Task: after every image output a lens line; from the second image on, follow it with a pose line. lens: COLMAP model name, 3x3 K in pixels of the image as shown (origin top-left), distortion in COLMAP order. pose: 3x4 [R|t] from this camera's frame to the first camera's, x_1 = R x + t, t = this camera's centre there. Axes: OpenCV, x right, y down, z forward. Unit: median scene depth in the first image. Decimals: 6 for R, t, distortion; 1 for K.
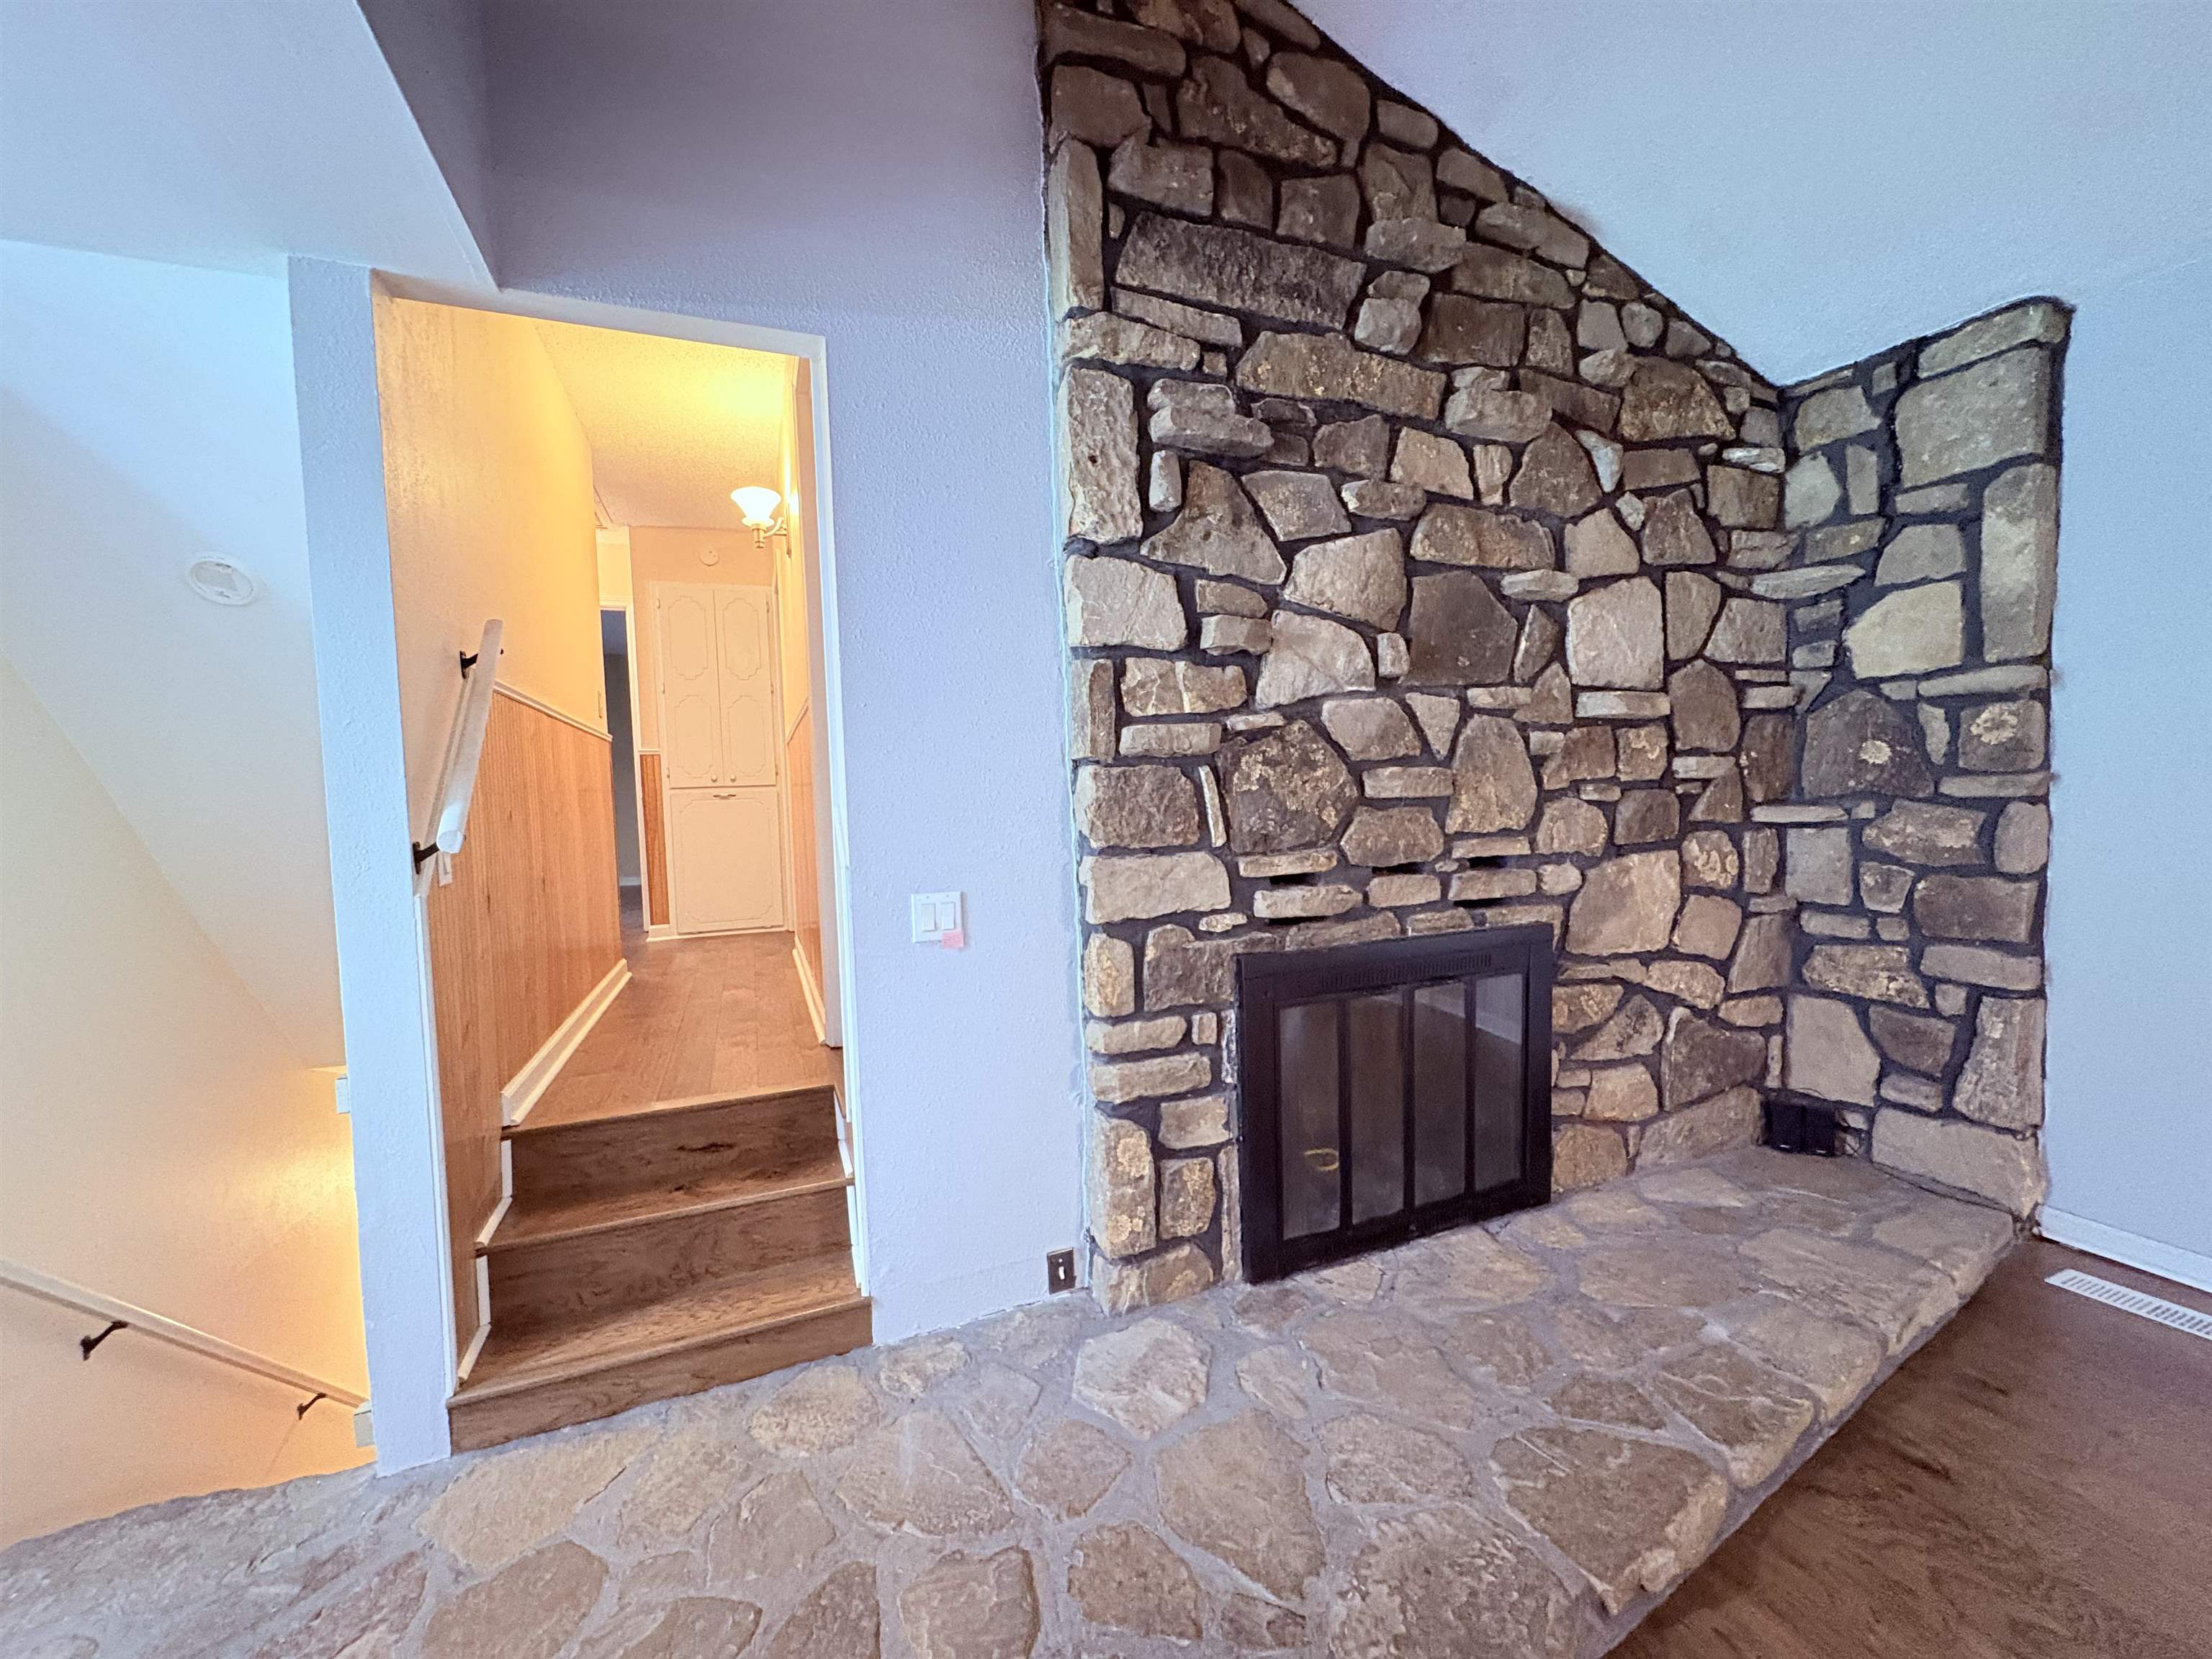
lens RADIAL K [[883.4, 0, 1106.8], [0, 883.4, 829.9], [0, 0, 1]] dist [-0.000216, 0.000474]
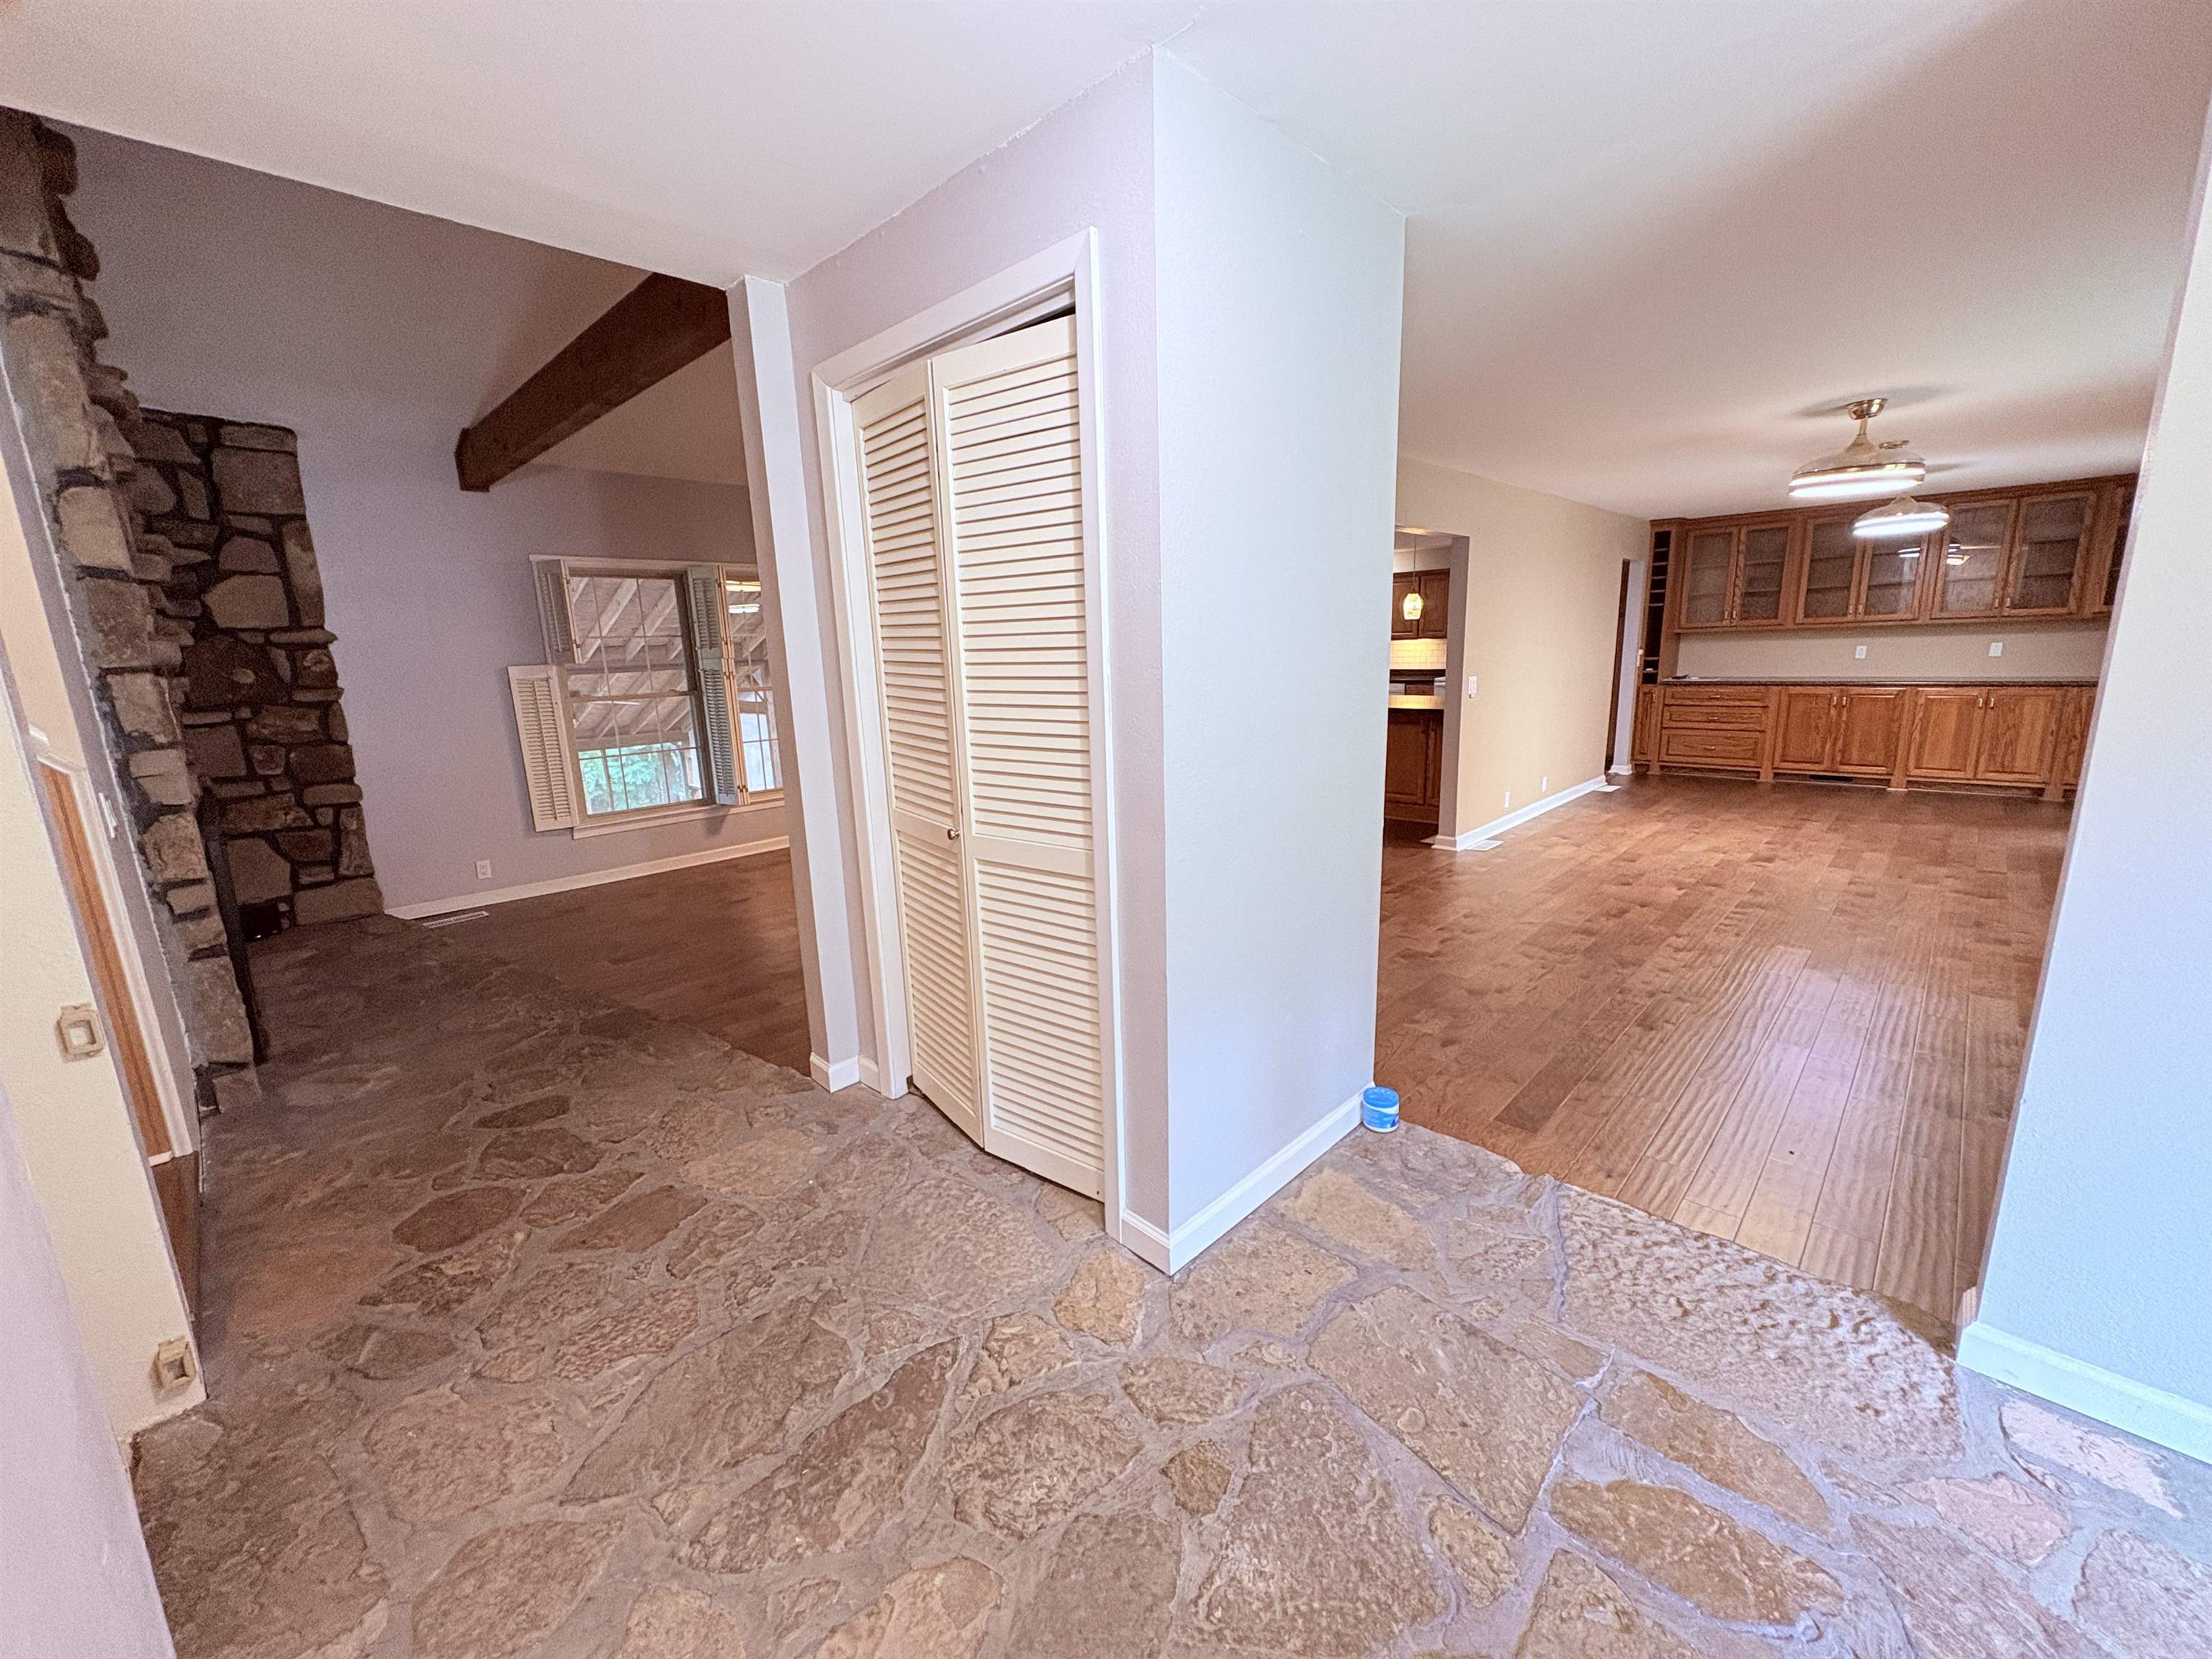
lens RADIAL K [[883.4, 0, 1103.6], [0, 883.4, 826.7], [0, 0, 1]] dist [-0.000216, 0.000474]
pose [[-0.398661, -0.138645, 0.906558, -1.265793], [0.086028, 0.978494, 0.187478, 0.013009], [-0.913055, 0.152729, -0.378160, 0.235478]]
